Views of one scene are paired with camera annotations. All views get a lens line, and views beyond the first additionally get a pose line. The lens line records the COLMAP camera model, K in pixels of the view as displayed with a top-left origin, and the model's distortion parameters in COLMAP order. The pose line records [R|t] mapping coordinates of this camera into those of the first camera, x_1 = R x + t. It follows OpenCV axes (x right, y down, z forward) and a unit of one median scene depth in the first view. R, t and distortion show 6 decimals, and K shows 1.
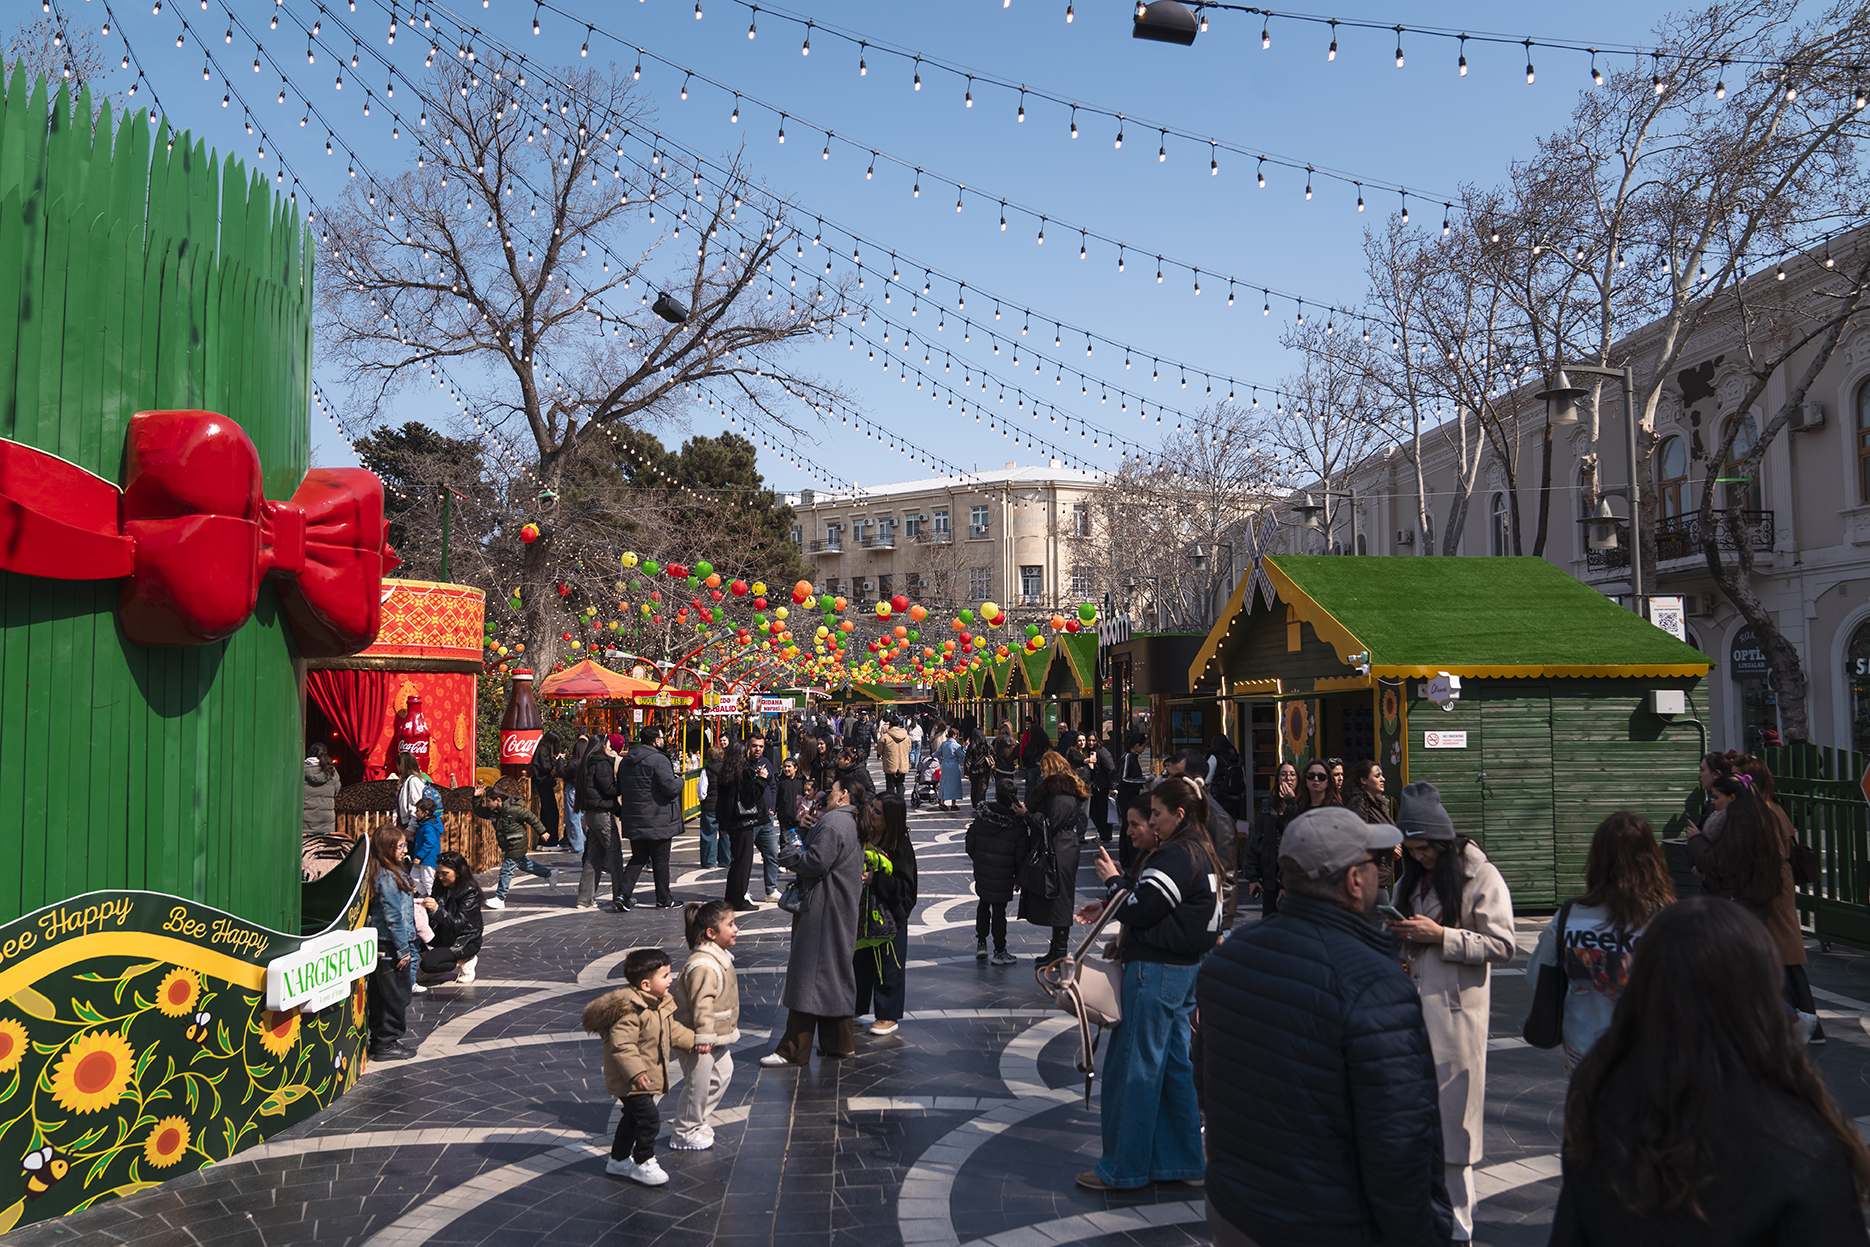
lens RADIAL K [[1336.5, 0, 925.7], [0, 1336.5, 617.4], [0, 0, 1]] dist [0.037942, 0.011547]
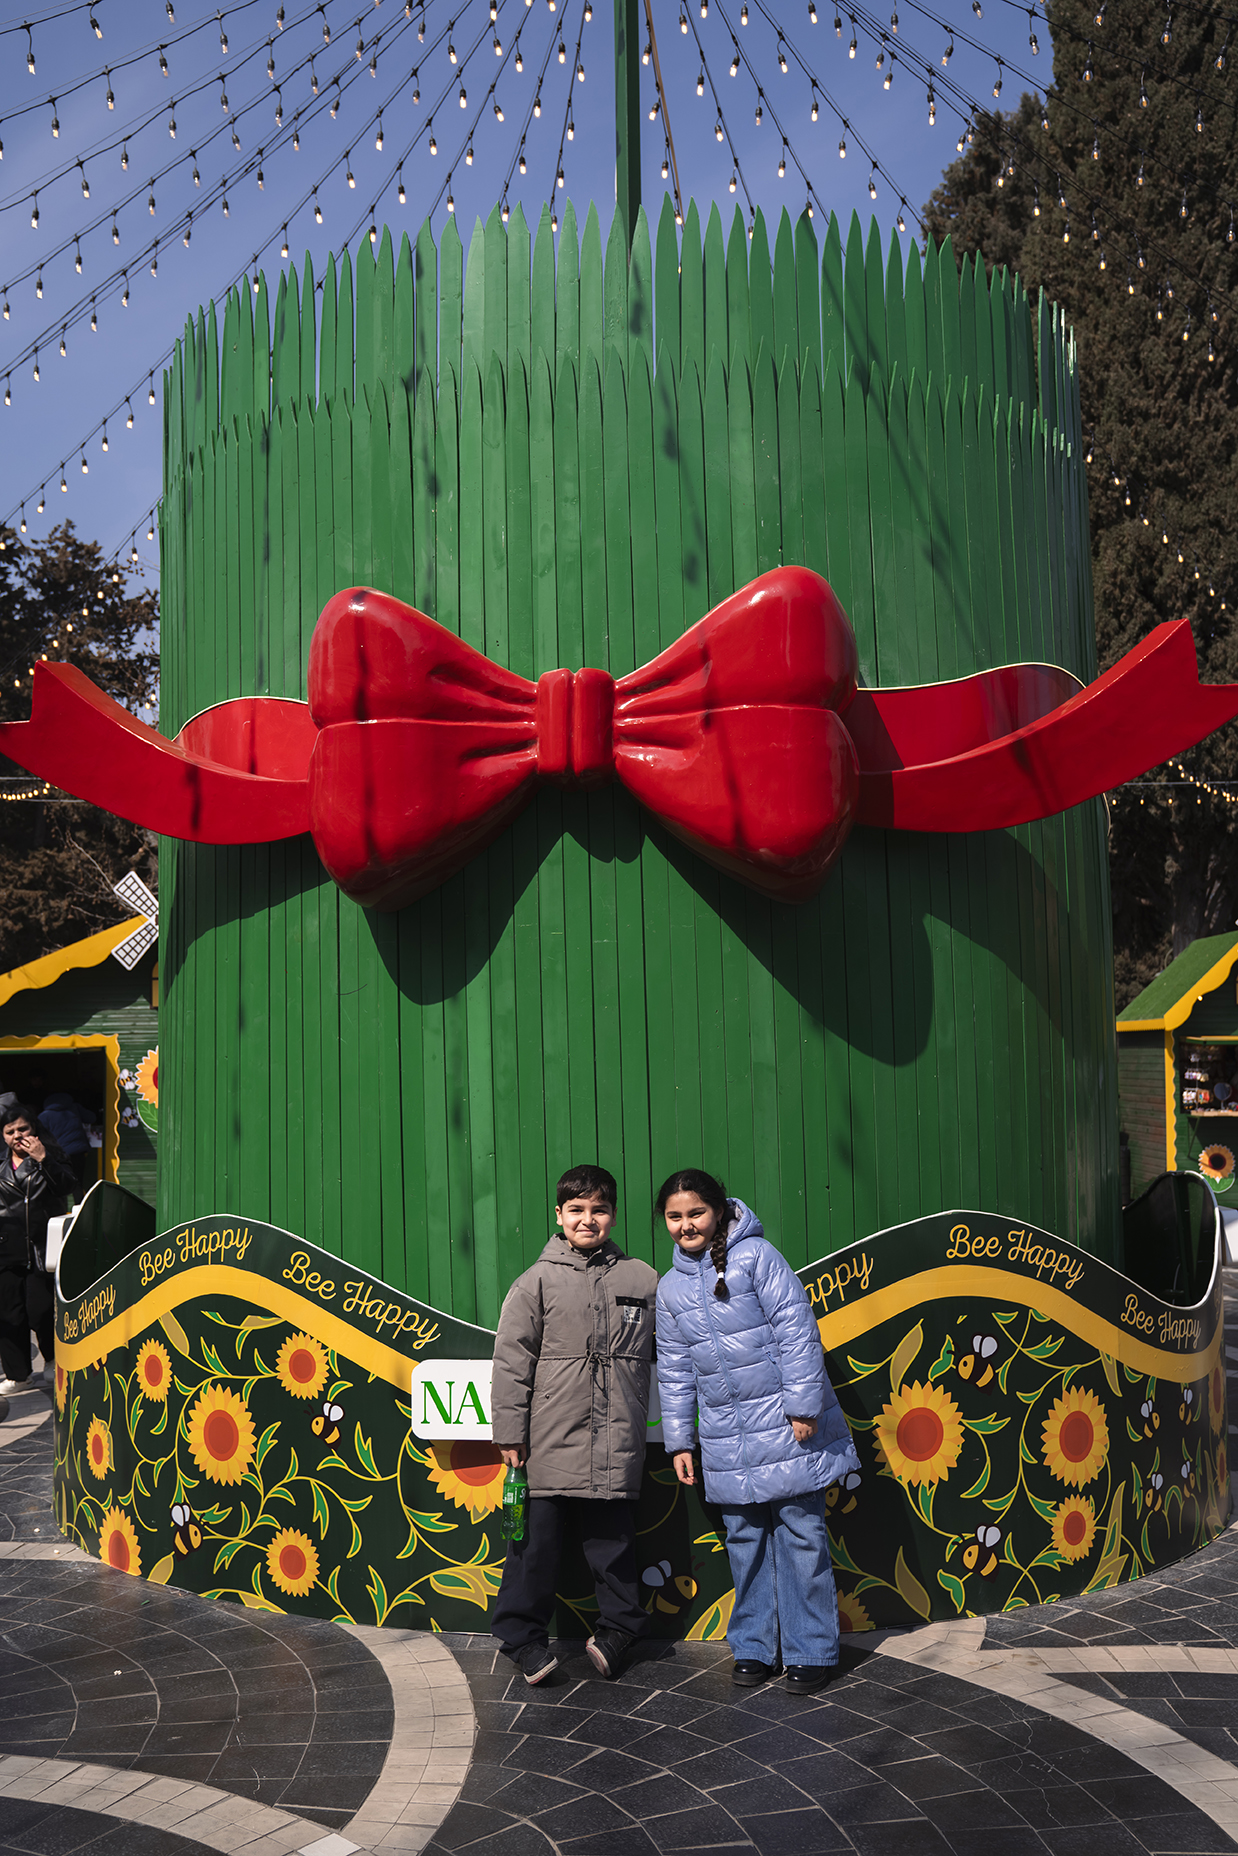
lens RADIAL K [[1803.9, 0, 601.5], [0, 1803.9, 942.6], [0, 0, 1]] dist [0.051522, 0.000000]
pose [[-0.100714, -0.073632, -0.992187, 0.459015], [0.077357, 0.993659, -0.081593, 0.142151], [0.991904, -0.084970, -0.094379, 1.318218]]
